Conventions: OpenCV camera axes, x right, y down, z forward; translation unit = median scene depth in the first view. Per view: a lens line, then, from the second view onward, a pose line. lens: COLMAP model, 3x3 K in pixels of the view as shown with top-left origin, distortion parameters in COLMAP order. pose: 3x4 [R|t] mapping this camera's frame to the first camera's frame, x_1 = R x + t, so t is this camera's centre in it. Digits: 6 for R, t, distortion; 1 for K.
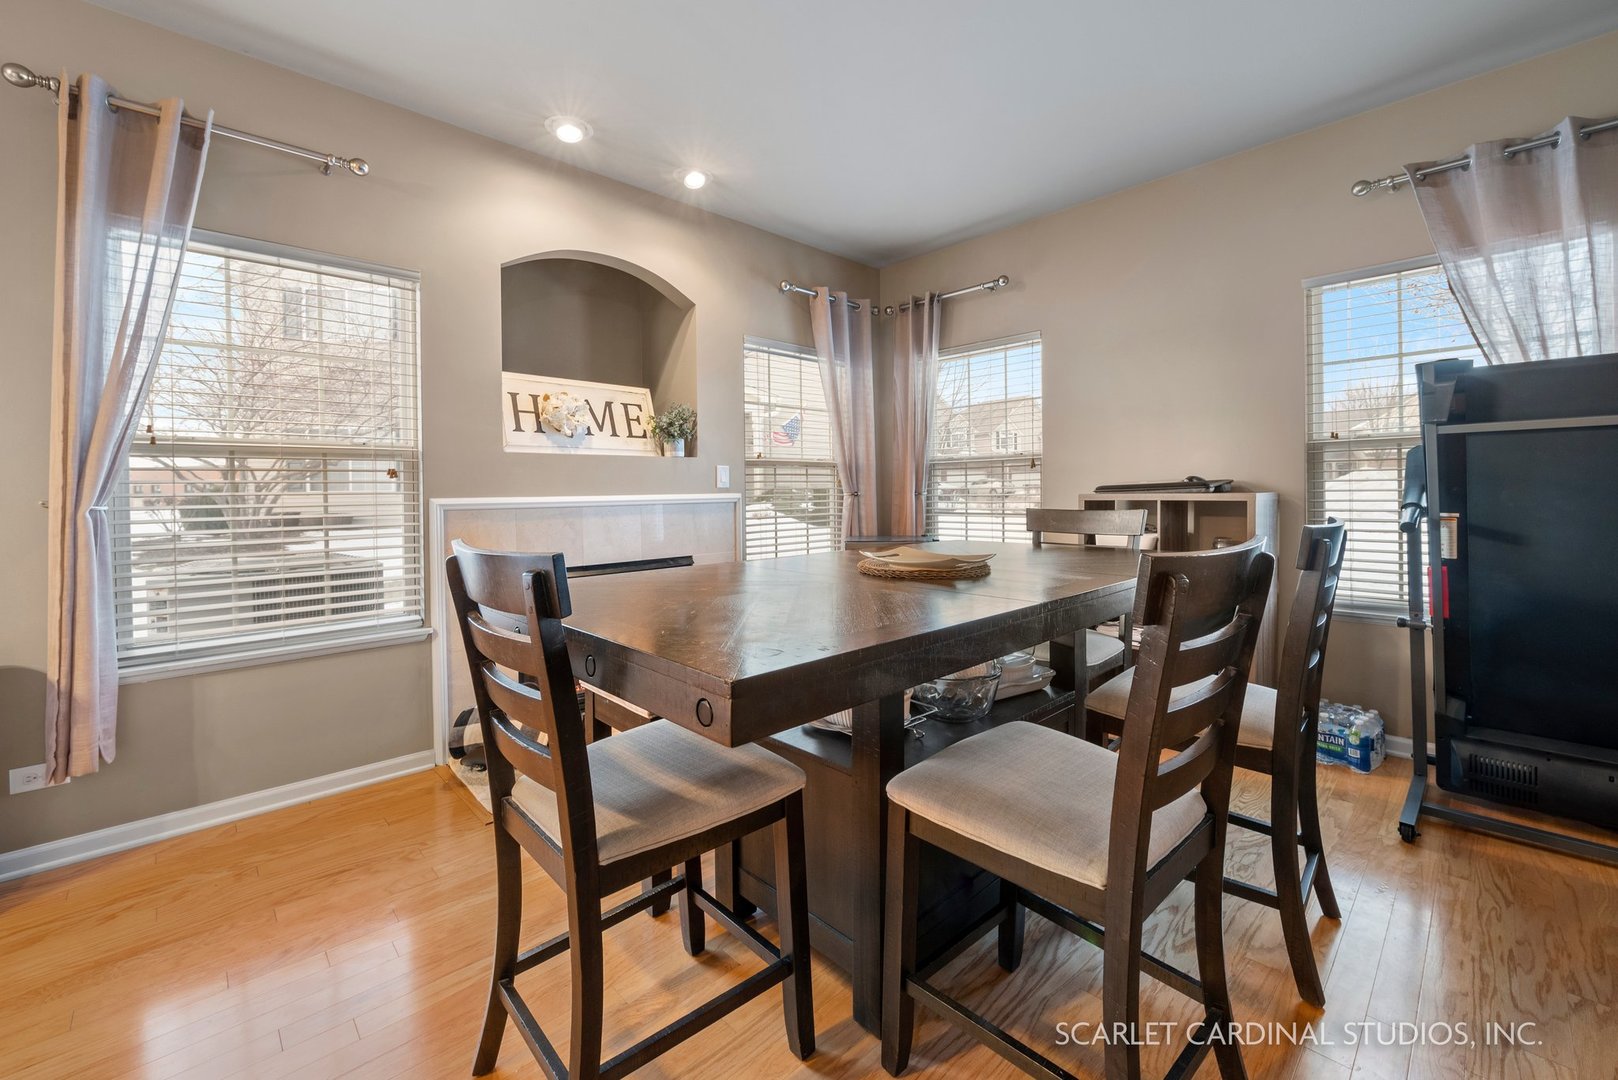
lens RADIAL K [[652.8, 0, 811.0], [0, 652.8, 491.9], [0, 0, 1]] dist [0.002754, -0.000193]
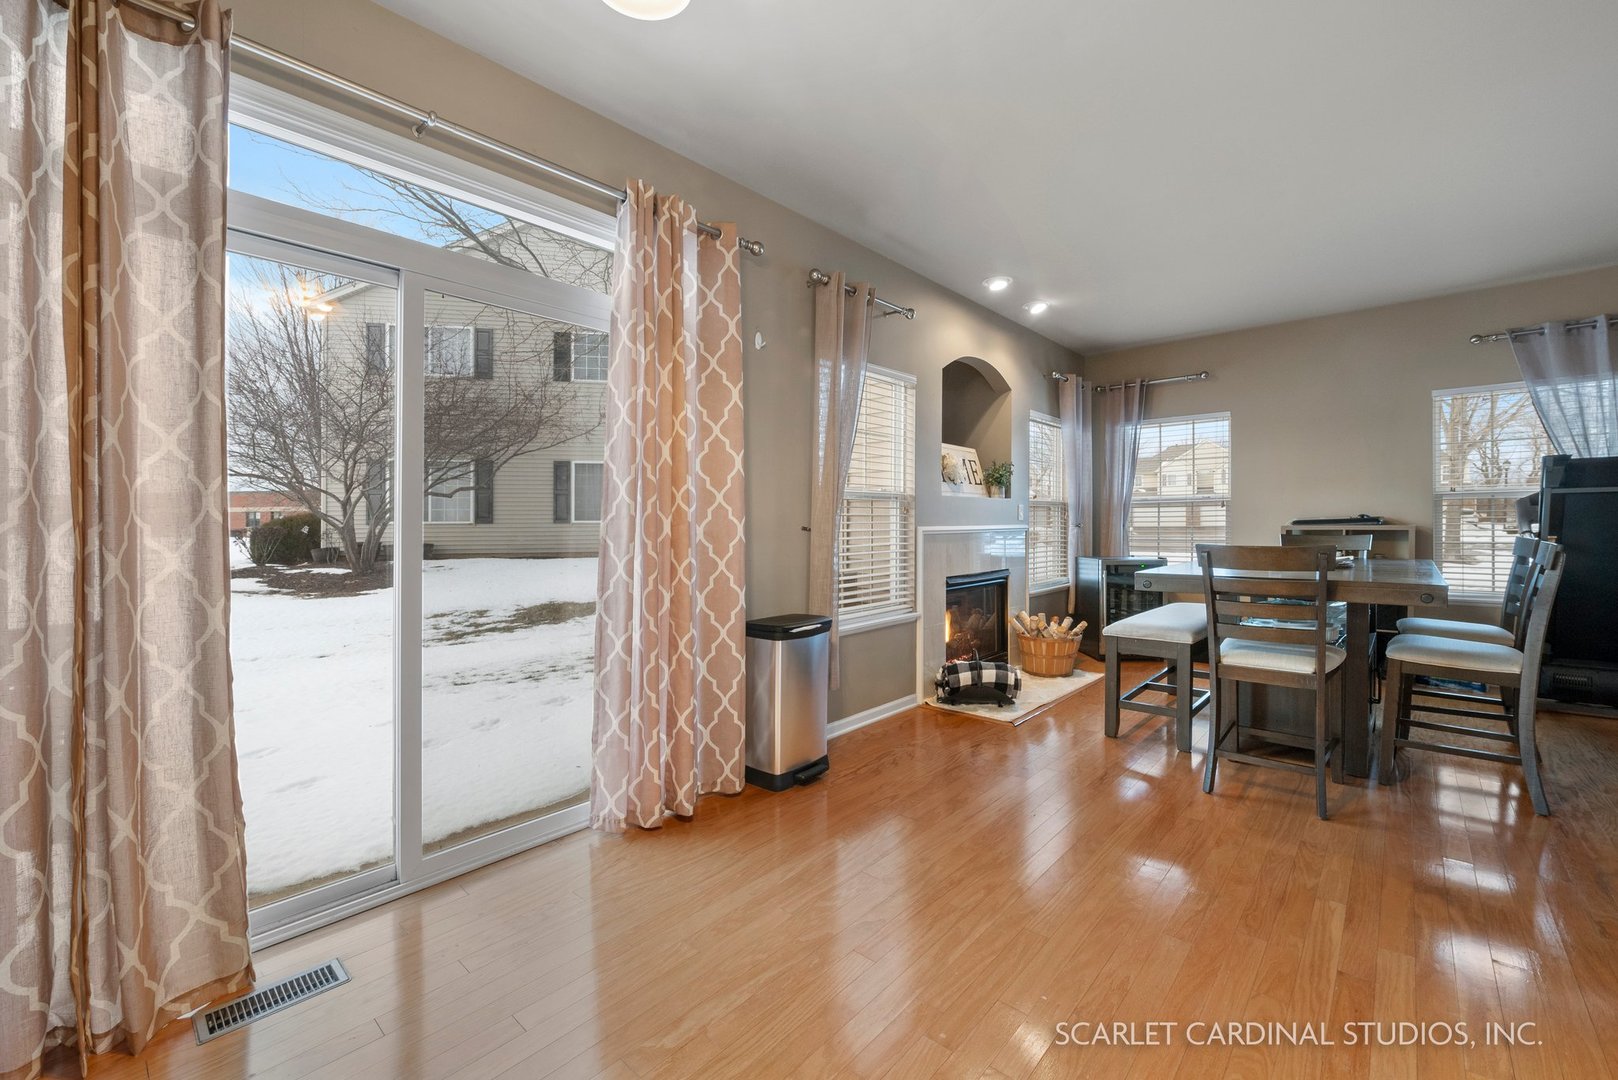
lens RADIAL K [[652.8, 0, 813.3], [0, 652.8, 529.6], [0, 0, 1]] dist [0.002754, -0.000193]
pose [[0.995462, 0.003045, 0.095108, -0.904667], [-0.004011, 0.999942, 0.009976, 0.001830], [-0.095072, -0.010312, 0.995417, -0.448378]]
